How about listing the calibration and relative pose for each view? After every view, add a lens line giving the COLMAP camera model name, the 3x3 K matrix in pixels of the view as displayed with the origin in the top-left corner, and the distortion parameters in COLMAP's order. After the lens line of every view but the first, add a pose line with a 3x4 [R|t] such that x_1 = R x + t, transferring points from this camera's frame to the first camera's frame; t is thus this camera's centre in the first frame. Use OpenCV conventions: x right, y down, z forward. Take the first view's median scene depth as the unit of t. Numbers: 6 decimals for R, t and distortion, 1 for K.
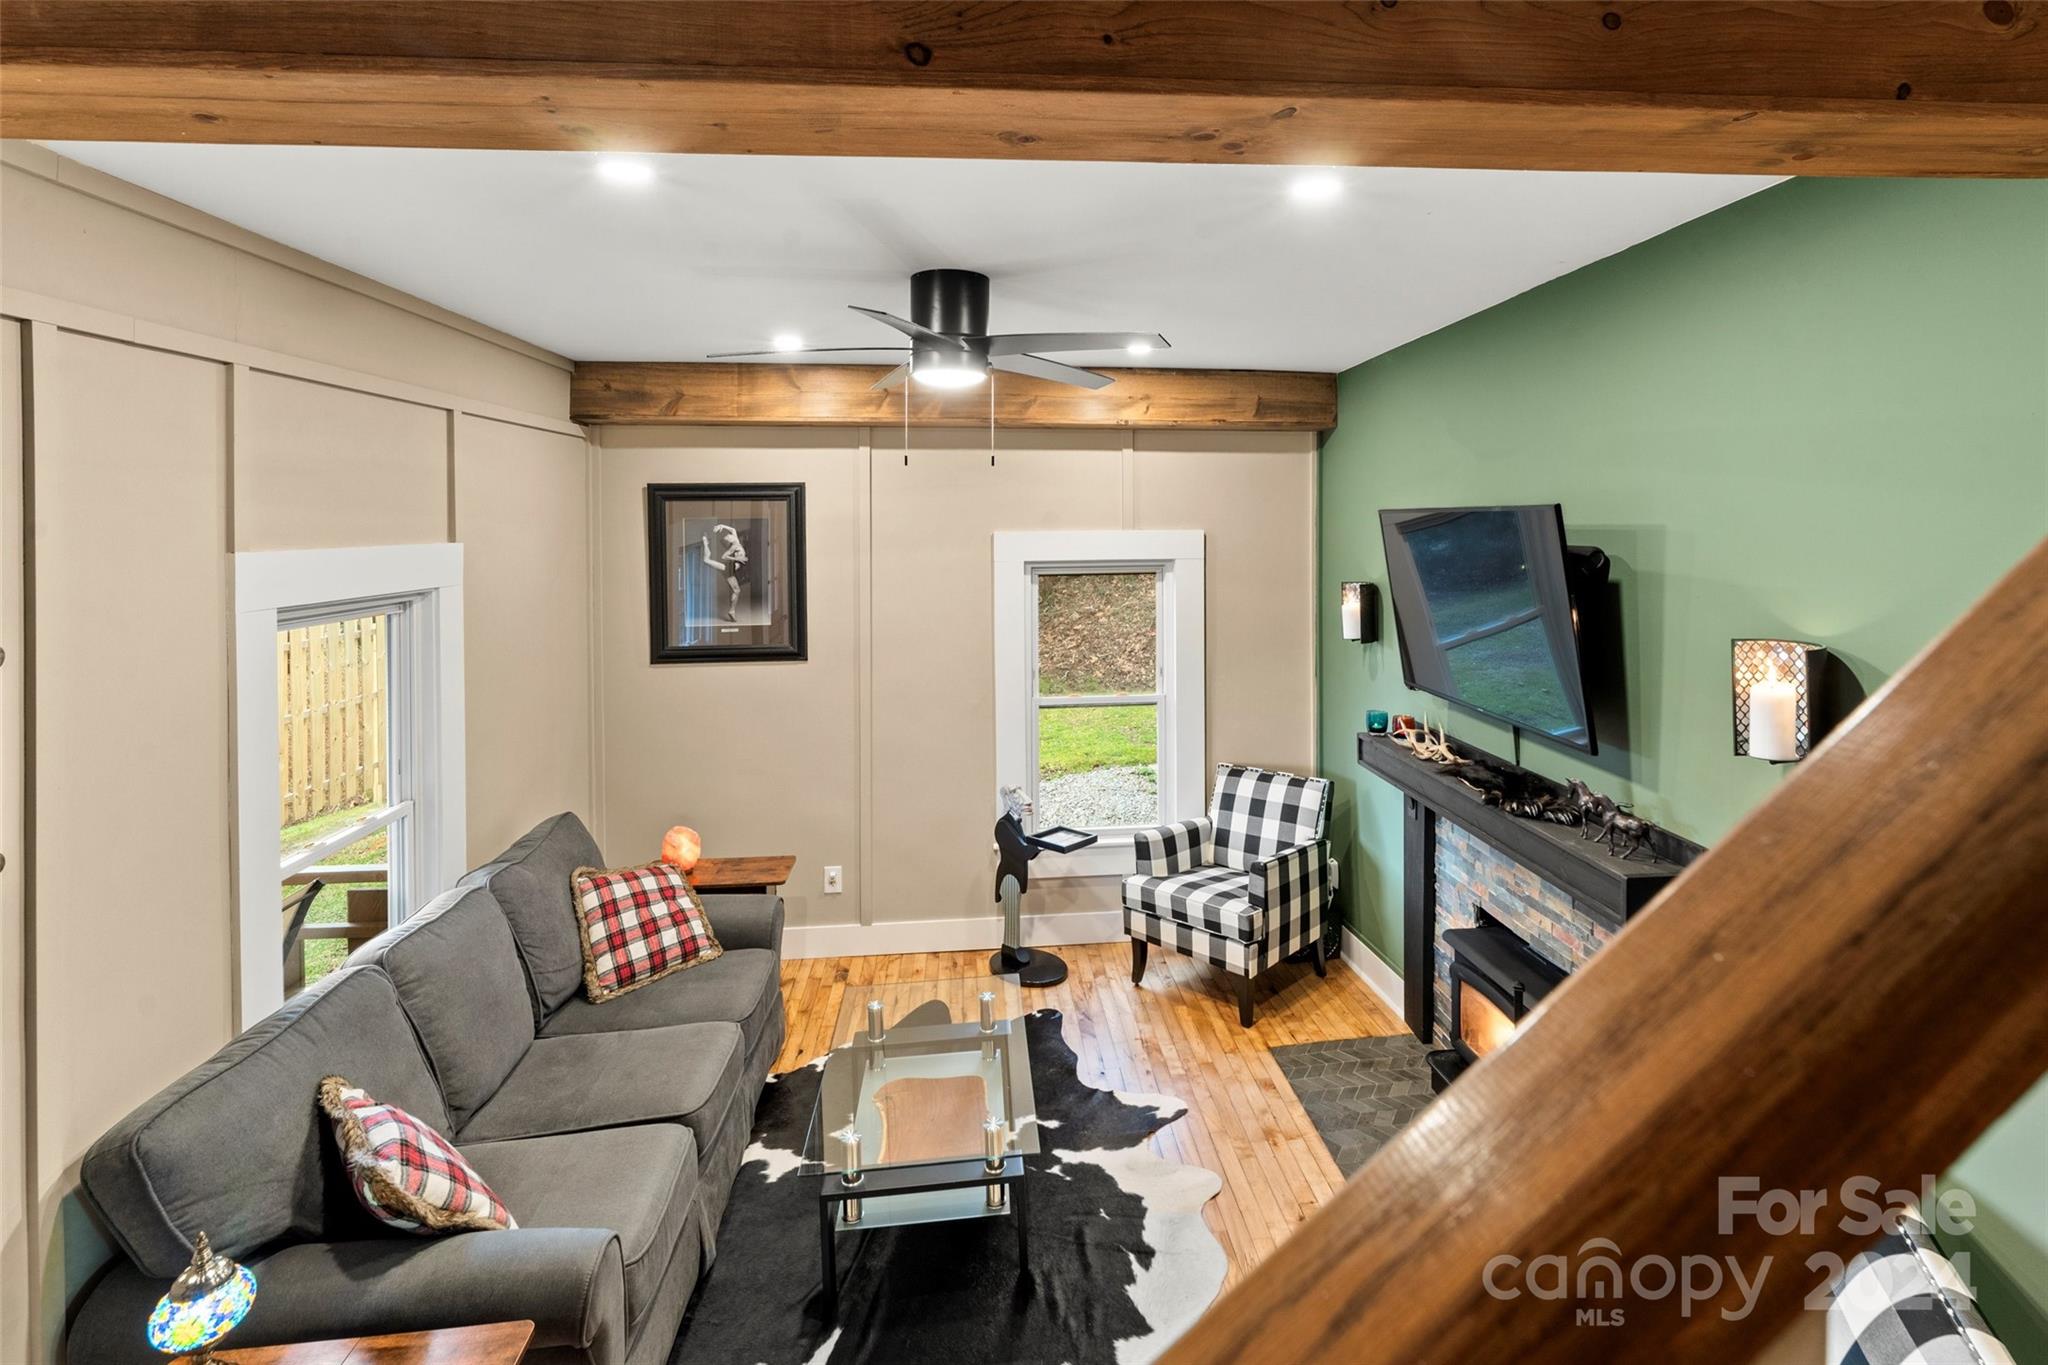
lens RADIAL K [[981.6, 0, 1055.2], [0, 981.6, 544.5], [0, 0, 1]] dist [-0.000182, -0.000877]
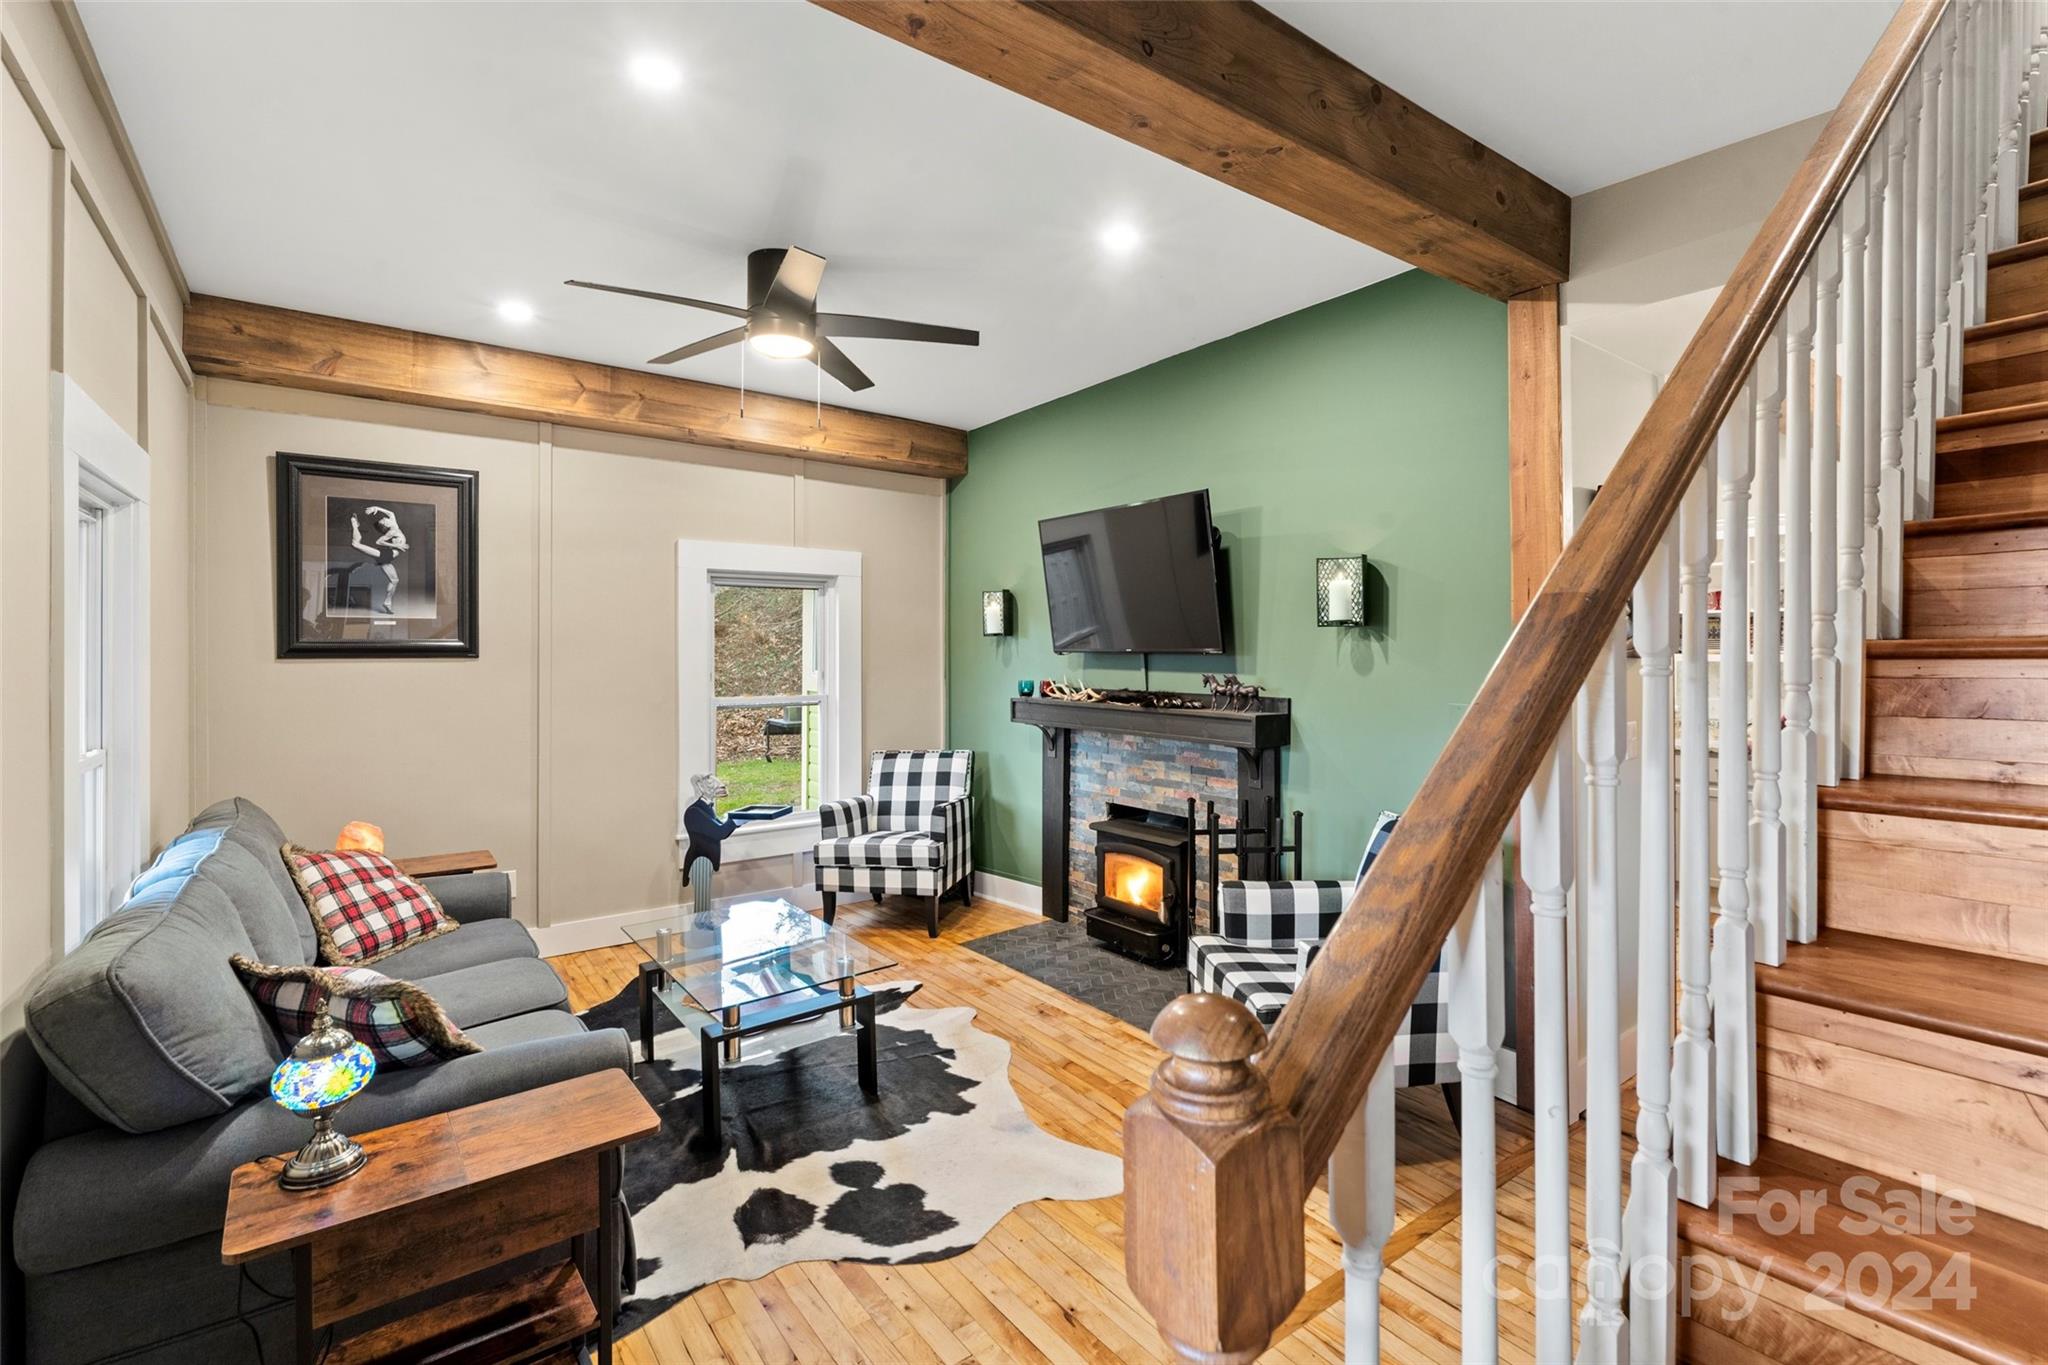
lens RADIAL K [[935.0, 0, 1030.6], [0, 935.0, 665.5], [0, 0, 1]] dist [0.001178, 0.000865]
pose [[0.856517, -0.000201, 0.516119, -0.283878], [0.002821, 0.999987, -0.004292, 0.141730], [-0.516111, 0.005132, 0.856506, -0.067456]]
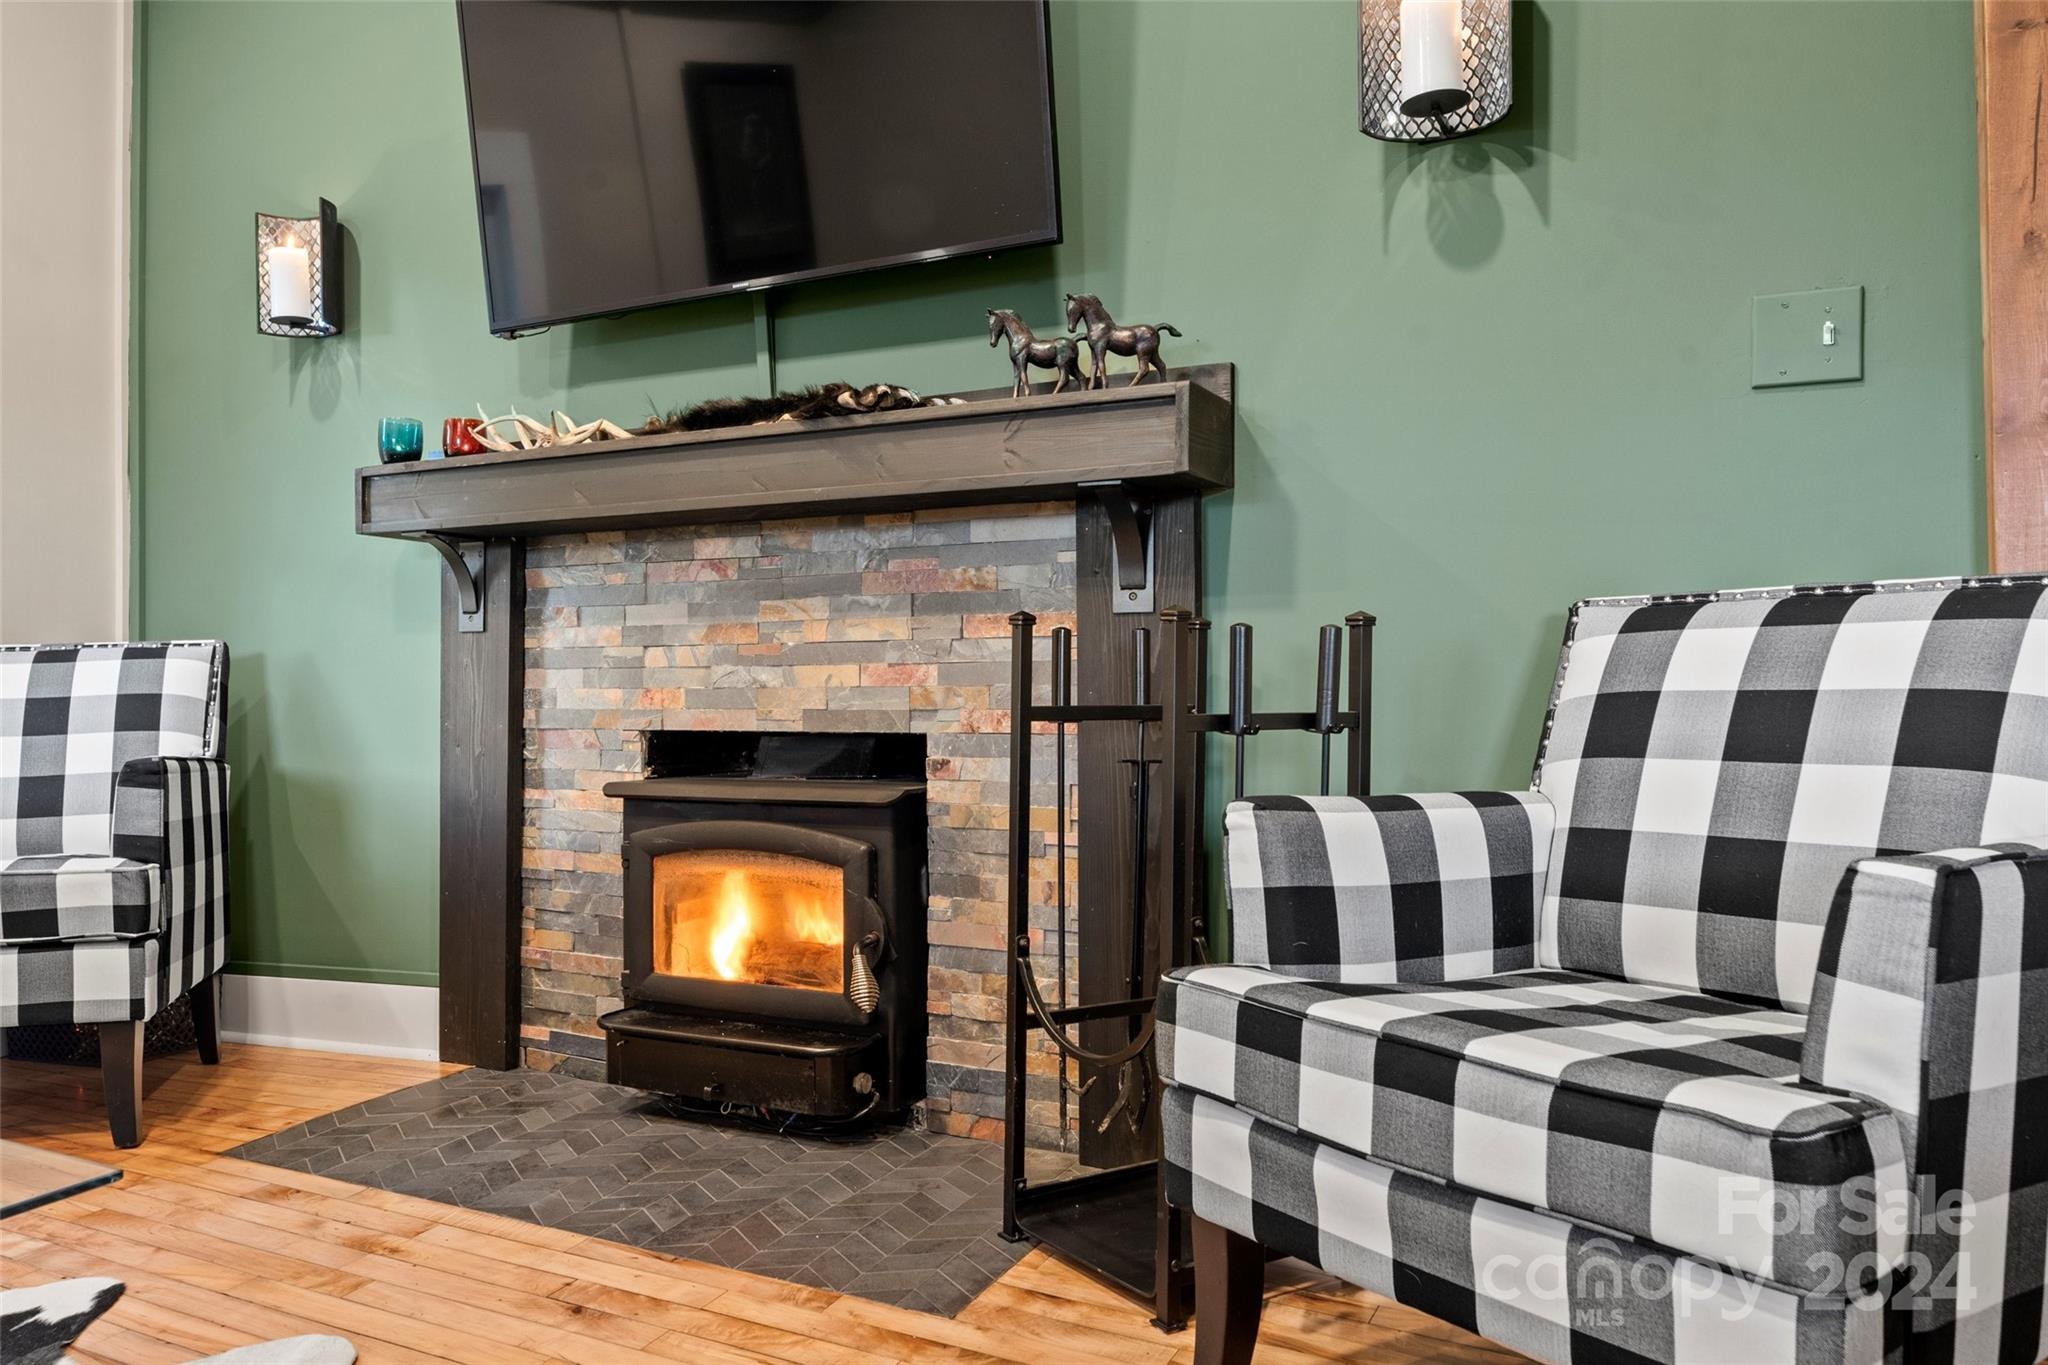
lens RADIAL K [[1527.1, 0, 890.5], [0, 1527.1, 693.1], [0, 0, 1]] dist [-0.019706, 0.000258]
pose [[0.566591, 0.009878, 0.823940, -0.137646], [0.008770, 0.999799, -0.018017, 0.290463], [-0.823952, 0.017434, 0.566391, 0.344929]]
